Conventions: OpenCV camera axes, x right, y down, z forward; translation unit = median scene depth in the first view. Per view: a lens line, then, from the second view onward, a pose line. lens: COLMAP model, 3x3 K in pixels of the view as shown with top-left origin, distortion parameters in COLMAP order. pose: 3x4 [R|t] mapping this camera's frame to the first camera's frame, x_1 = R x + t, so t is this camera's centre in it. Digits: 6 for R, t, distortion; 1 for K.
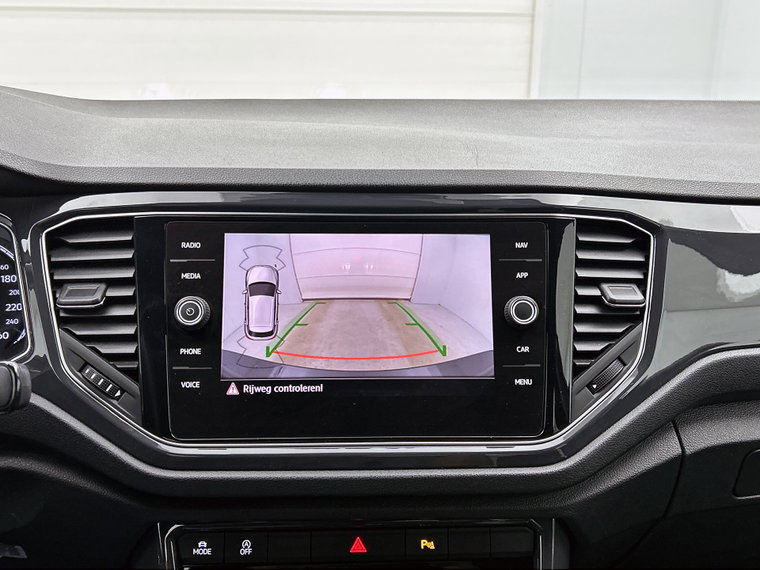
lens RADIAL K [[757.6, 0, 380.5], [0, 757.6, 288.7], [0, 0, 1]] dist [0.031923, 0.000000]
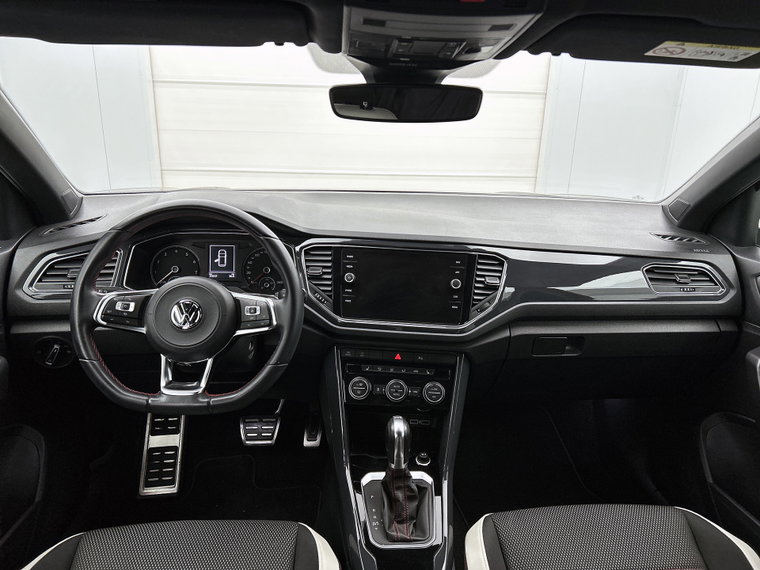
lens RADIAL K [[581.1, 0, 389.5], [0, 581.1, 284.8], [0, 0, 1]] dist [0.040638, -0.036507]
pose [[0.994725, 0.060903, -0.082539, 0.111409], [-0.058836, 0.997896, 0.027247, -0.015498], [0.084024, -0.022247, 0.996215, -1.333410]]
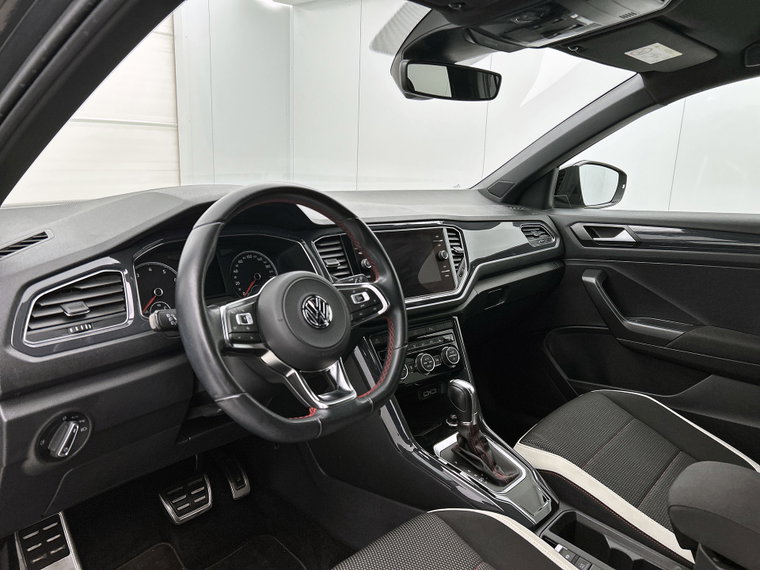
lens RADIAL K [[581.1, 0, 387.8], [0, 581.1, 281.6], [0, 0, 1]] dist [0.040638, -0.036507]
pose [[0.788645, -0.110456, 0.604846, -1.557084], [0.152084, 0.988207, -0.017833, 0.152177], [-0.595743, 0.106051, 0.796143, -0.881104]]
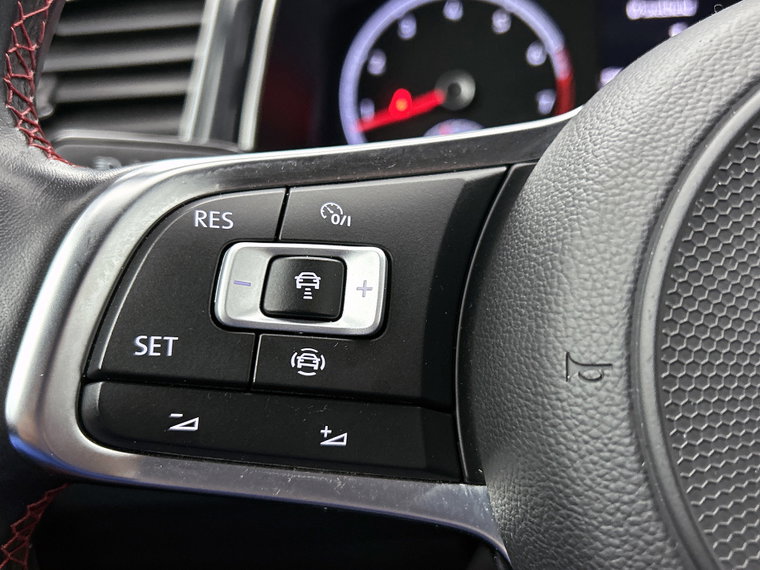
lens RADIAL K [[757.6, 0, 382.9], [0, 757.6, 285.7], [0, 0, 1]] dist [0.031923, 0.000000]
pose [[0.959648, 0.059687, -0.274796, -0.844271], [-0.028843, 0.992953, 0.114950, 0.135107], [0.279721, -0.102385, 0.954607, 0.330622]]
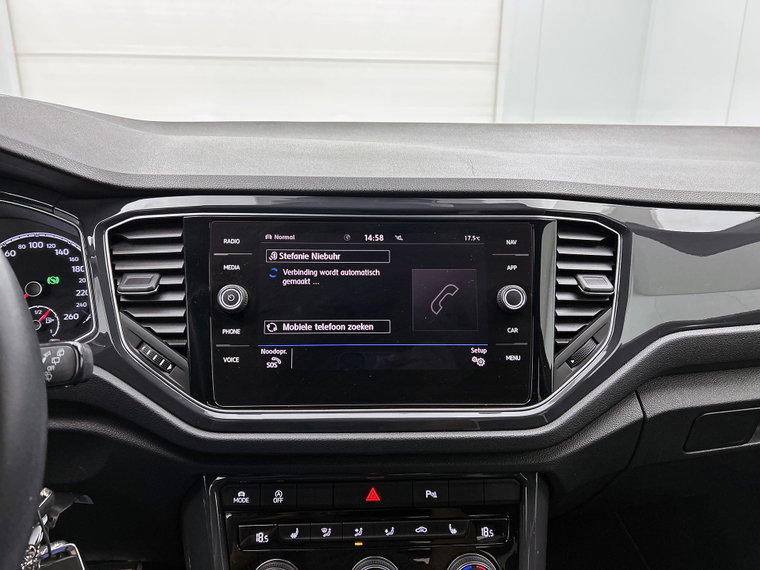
lens RADIAL K [[581.1, 0, 380.4], [0, 581.1, 282.5], [0, 0, 1]] dist [0.040638, -0.036507]
pose [[0.999970, 0.002954, 0.007102, -0.024905], [-0.003033, 0.999933, 0.011128, -0.004062], [-0.007069, -0.011149, 0.999913, 0.092330]]
